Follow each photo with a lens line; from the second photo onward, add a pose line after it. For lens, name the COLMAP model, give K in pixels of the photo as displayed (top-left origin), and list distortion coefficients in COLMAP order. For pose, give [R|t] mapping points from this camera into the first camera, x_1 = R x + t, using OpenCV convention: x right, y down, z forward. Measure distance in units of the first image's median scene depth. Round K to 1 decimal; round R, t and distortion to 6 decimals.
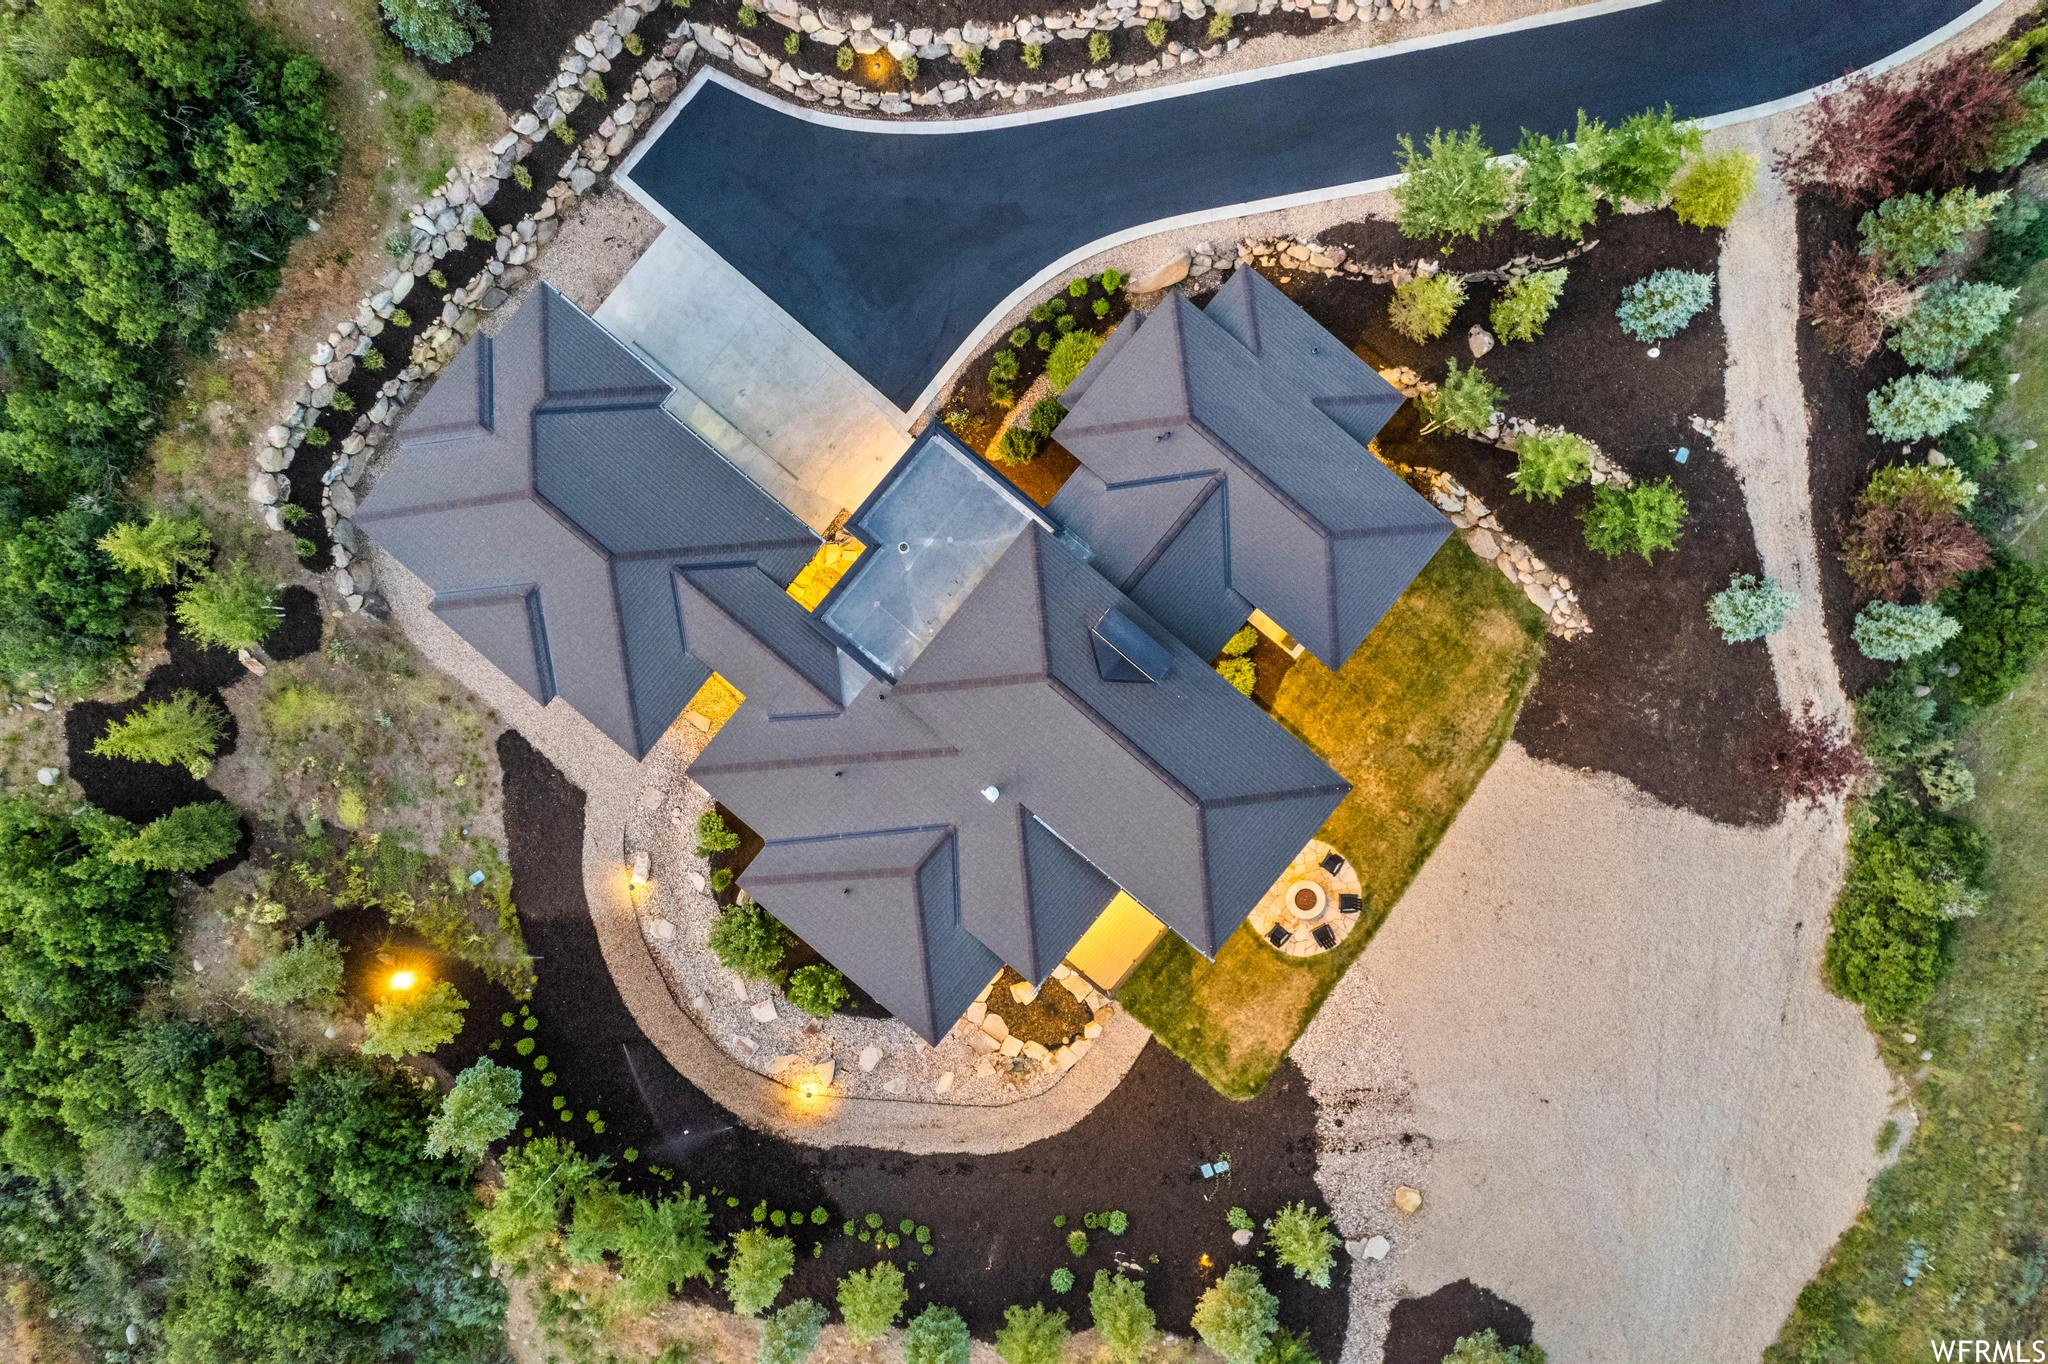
lens RADIAL K [[1311.9, 0, 1024.0], [0, 1311.9, 682.0], [0, 0, 1]] dist [-0.097433, 0.093872]
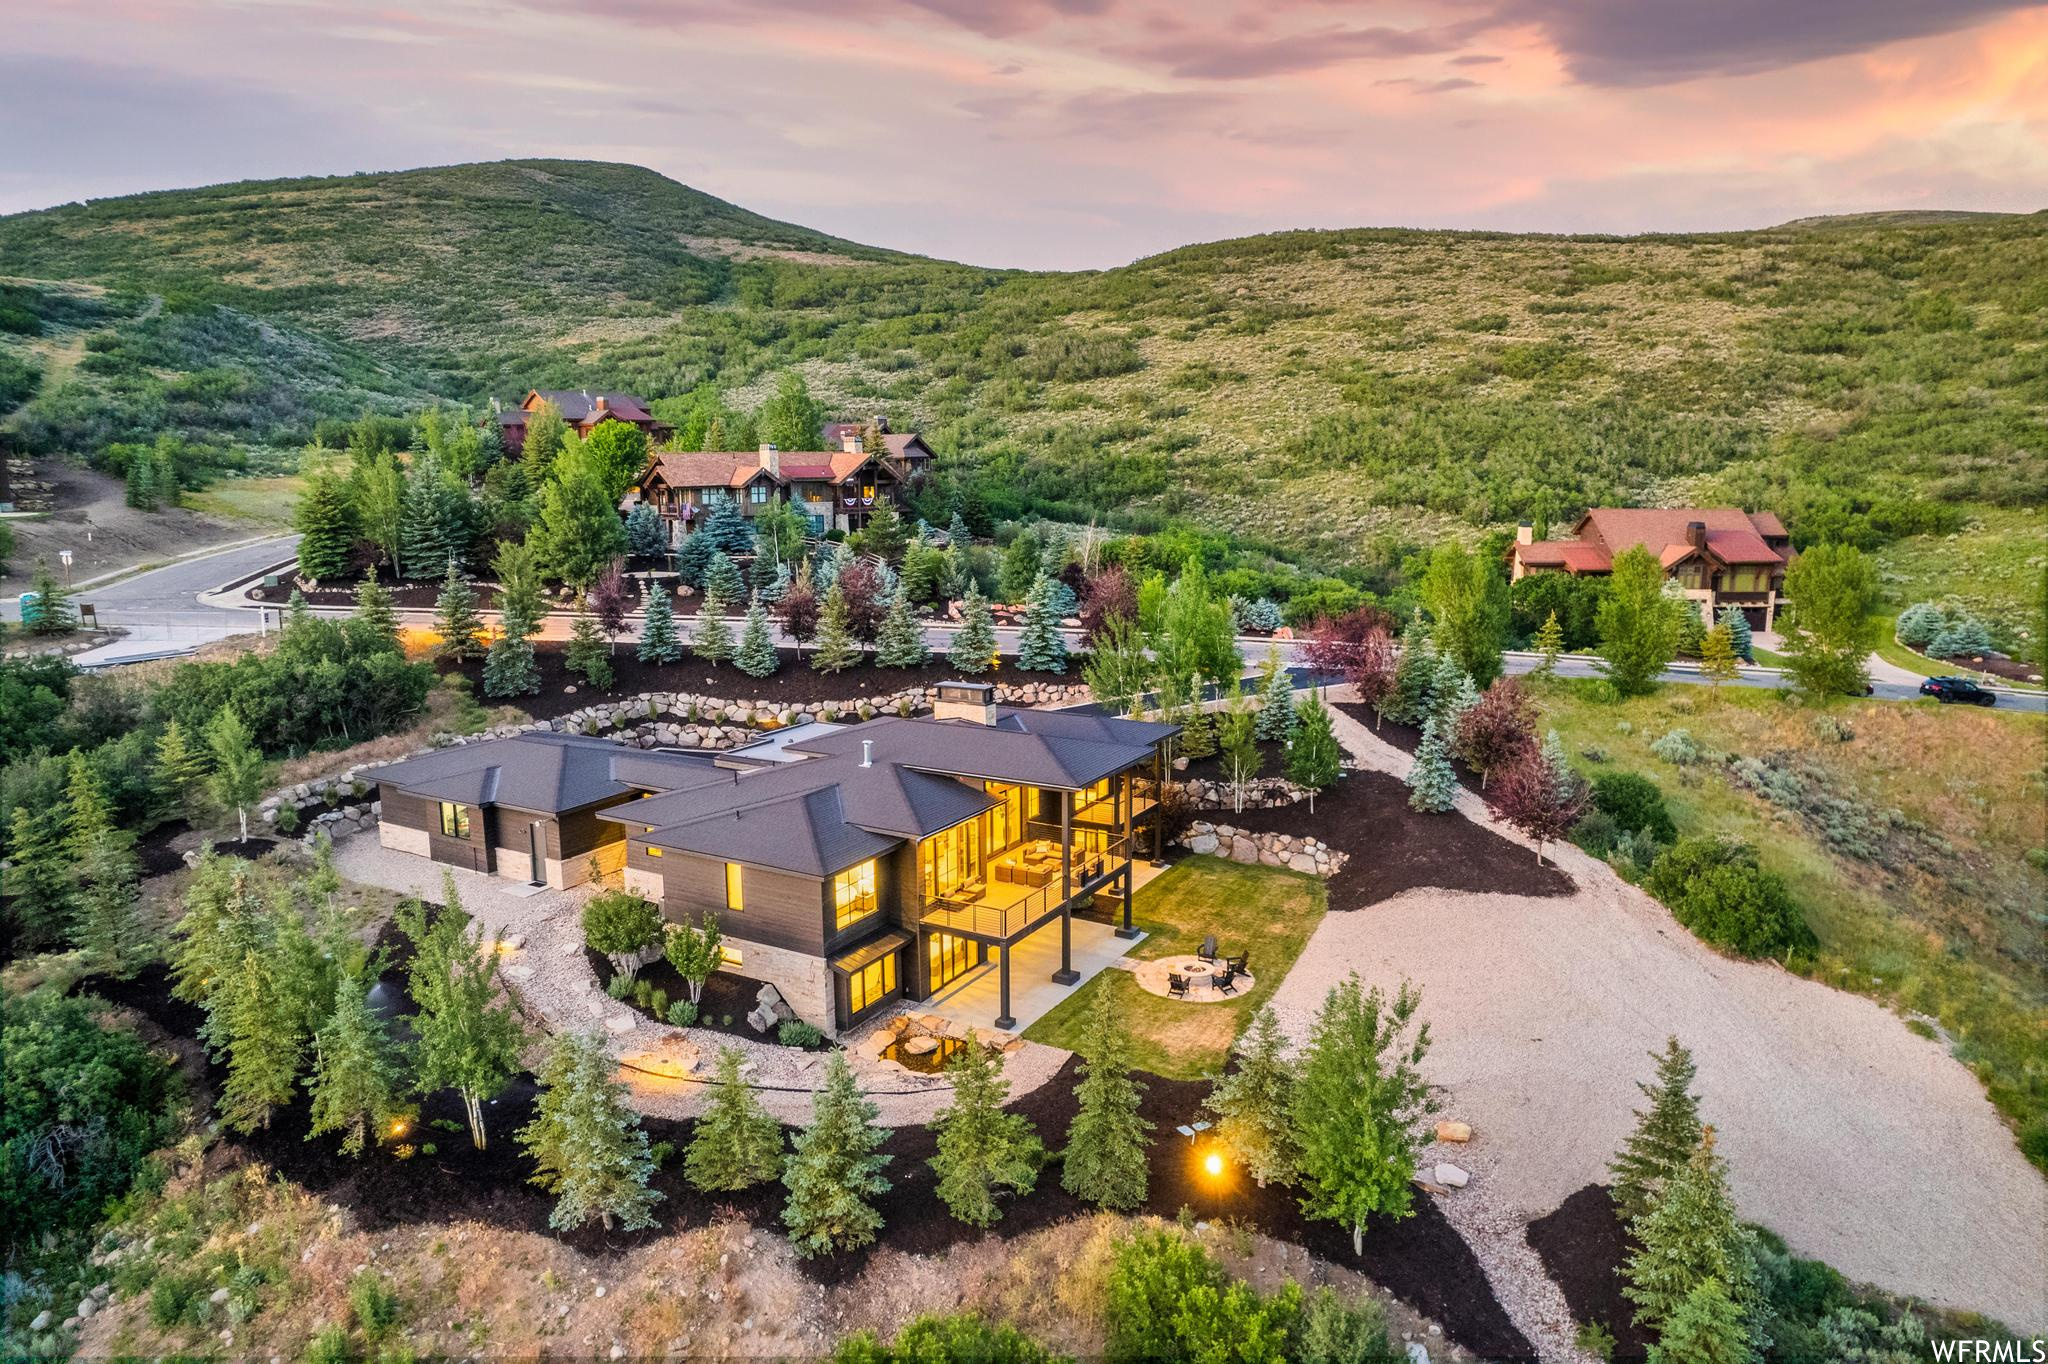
lens RADIAL K [[1311.9, 0, 1024.0], [0, 1311.9, 682.0], [0, 0, 1]] dist [-0.097433, 0.093872]
pose [[0.983944, -0.033261, 0.175349, -0.079579], [0.178403, 0.155352, -0.971616, 1.095943], [0.005076, 0.987299, 0.158792, 0.639800]]
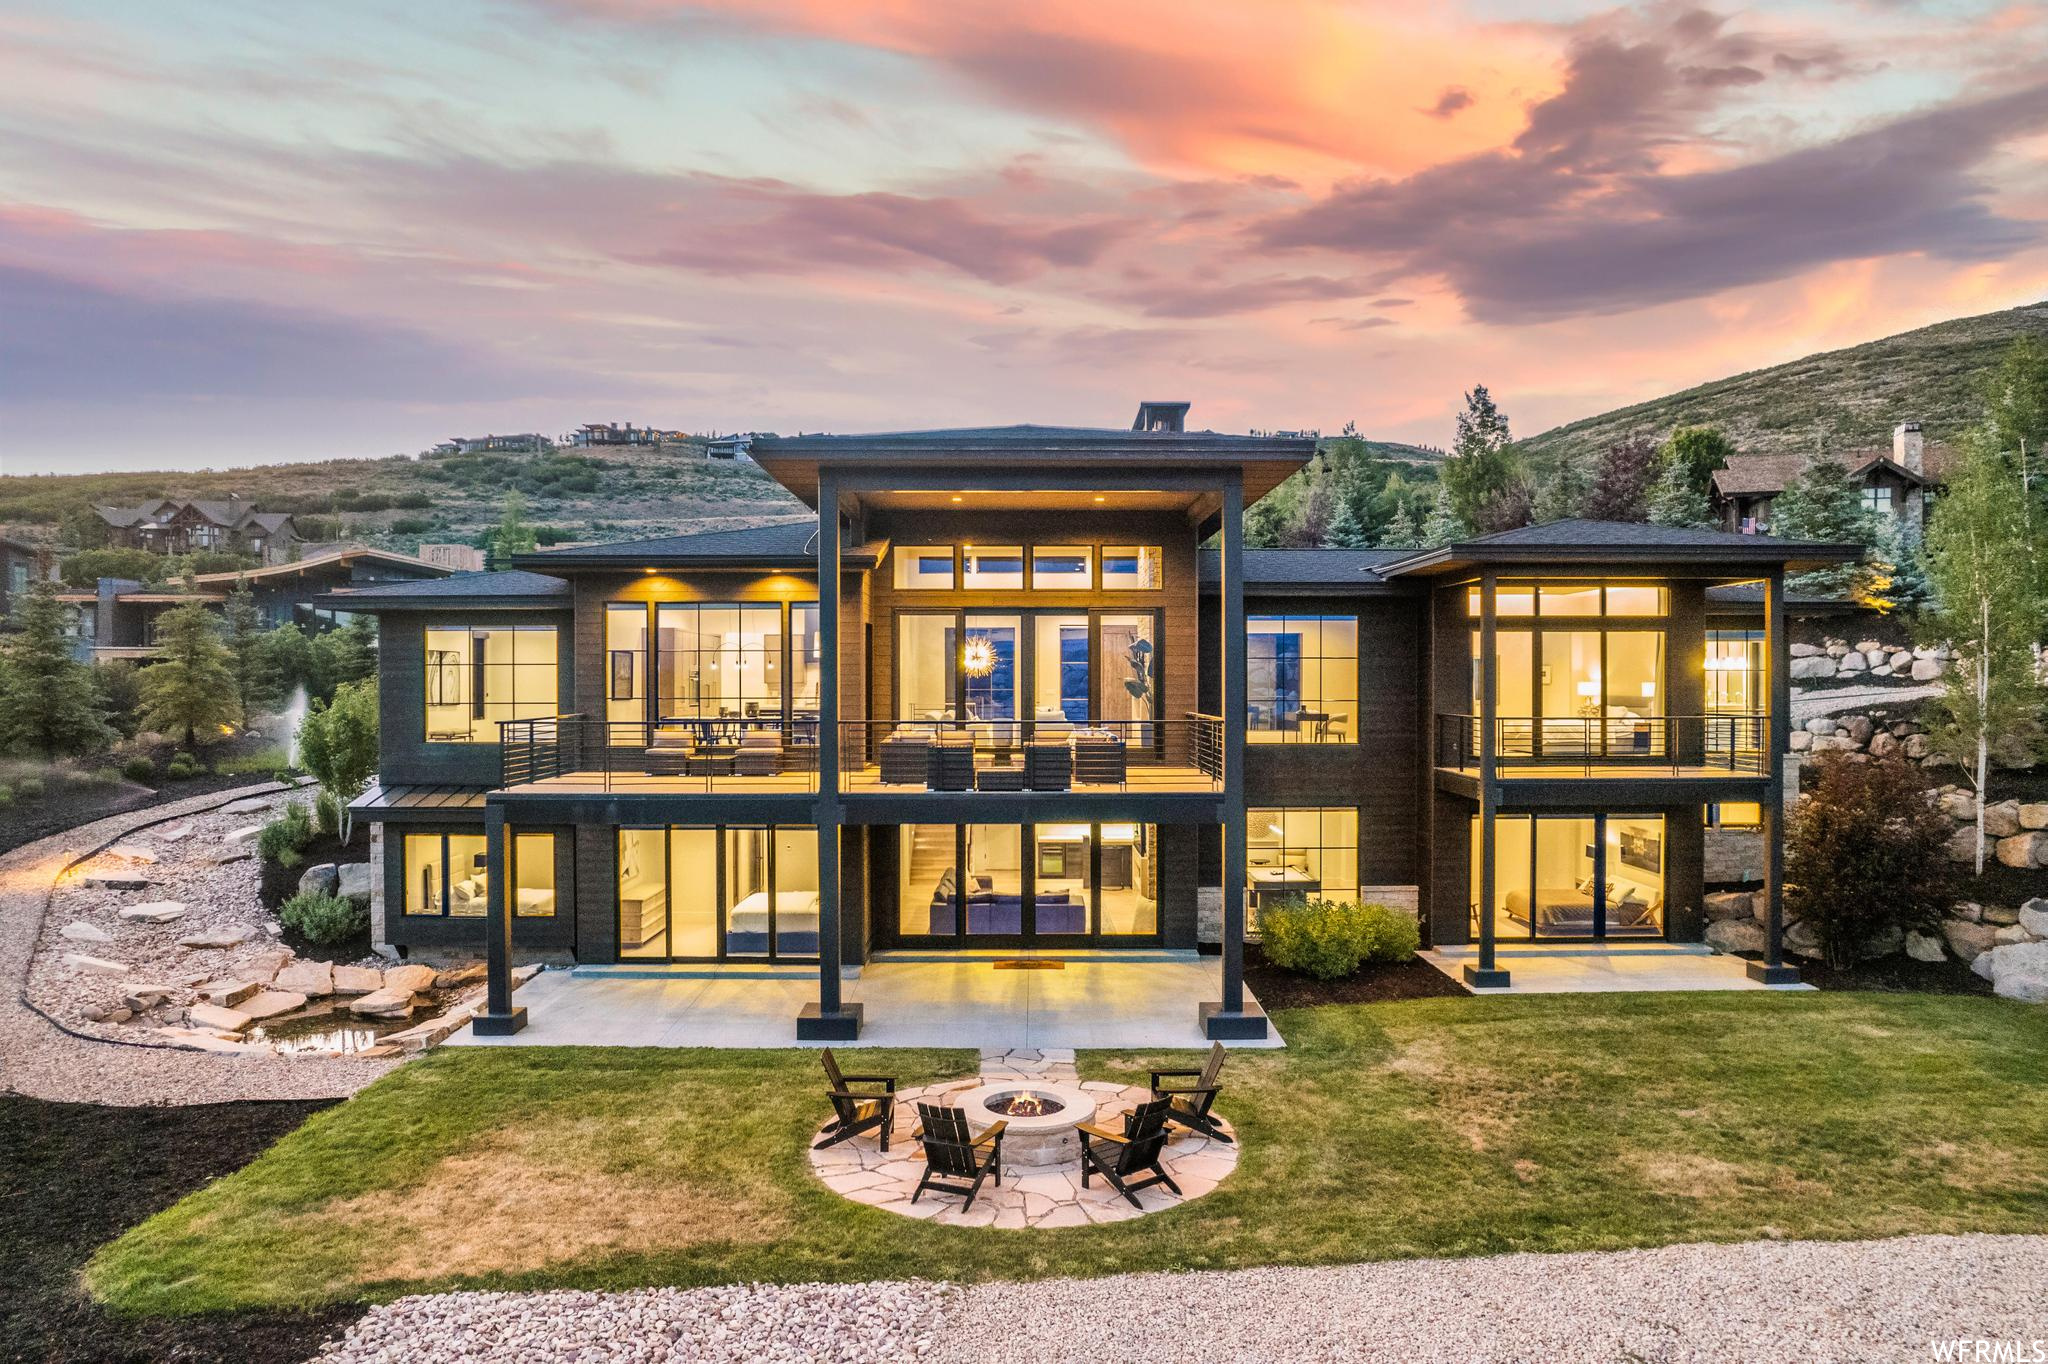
lens RADIAL K [[1311.9, 0, 1024.0], [0, 1311.9, 682.0], [0, 0, 1]] dist [-0.097433, 0.093872]
pose [[0.637217, 0.002355, -0.770681, 0.433612], [-0.770612, -0.011752, -0.637196, 0.351308], [-0.010557, 0.999928, -0.005674, 0.931824]]
